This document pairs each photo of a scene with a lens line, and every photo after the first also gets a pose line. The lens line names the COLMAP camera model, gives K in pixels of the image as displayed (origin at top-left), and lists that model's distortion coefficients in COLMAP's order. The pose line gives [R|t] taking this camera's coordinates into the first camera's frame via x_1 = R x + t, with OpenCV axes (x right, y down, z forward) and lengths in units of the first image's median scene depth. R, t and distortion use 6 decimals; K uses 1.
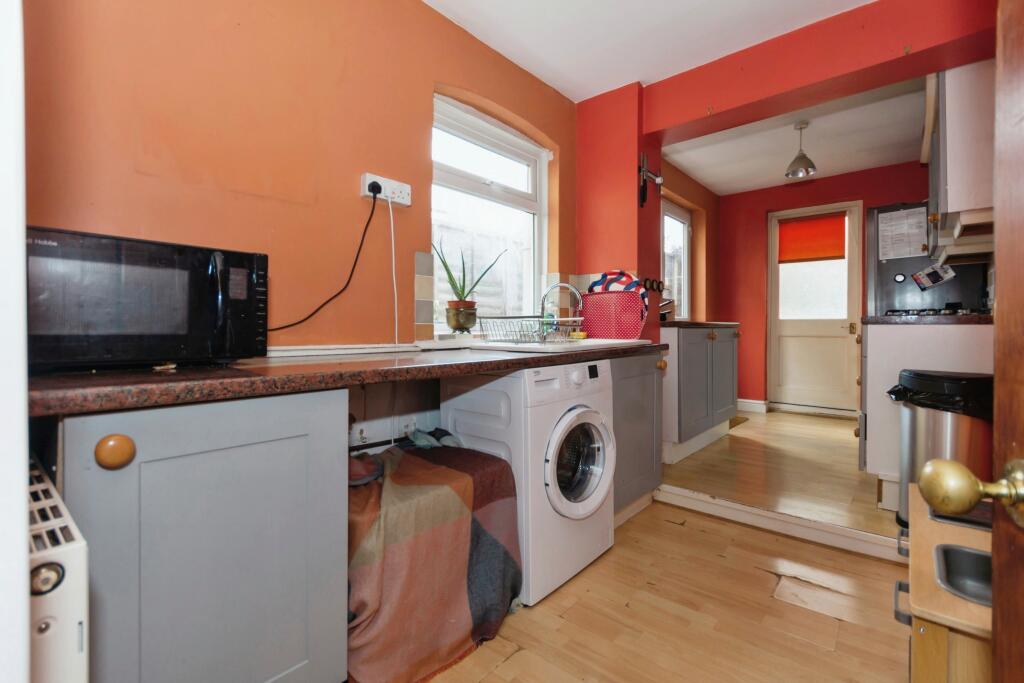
lens RADIAL K [[450.1, 0, 494.8], [0, 450.1, 318.2], [0, 0, 1]] dist [0.001534, 0.000399]
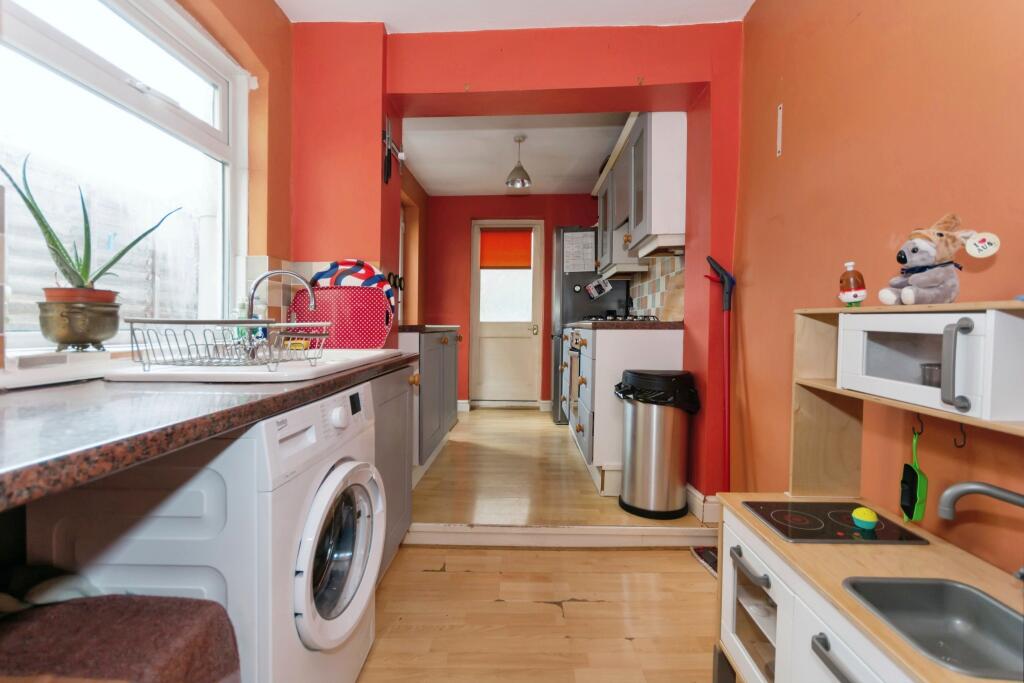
lens RADIAL K [[457.1, 0, 509.0], [0, 457.1, 324.0], [0, 0, 1]] dist [-0.000051, -0.000005]
pose [[0.757176, 0.000329, 0.653211, -0.037284], [-0.008607, 0.999918, 0.009474, -0.005836], [-0.653155, -0.012796, 0.757116, 0.232984]]
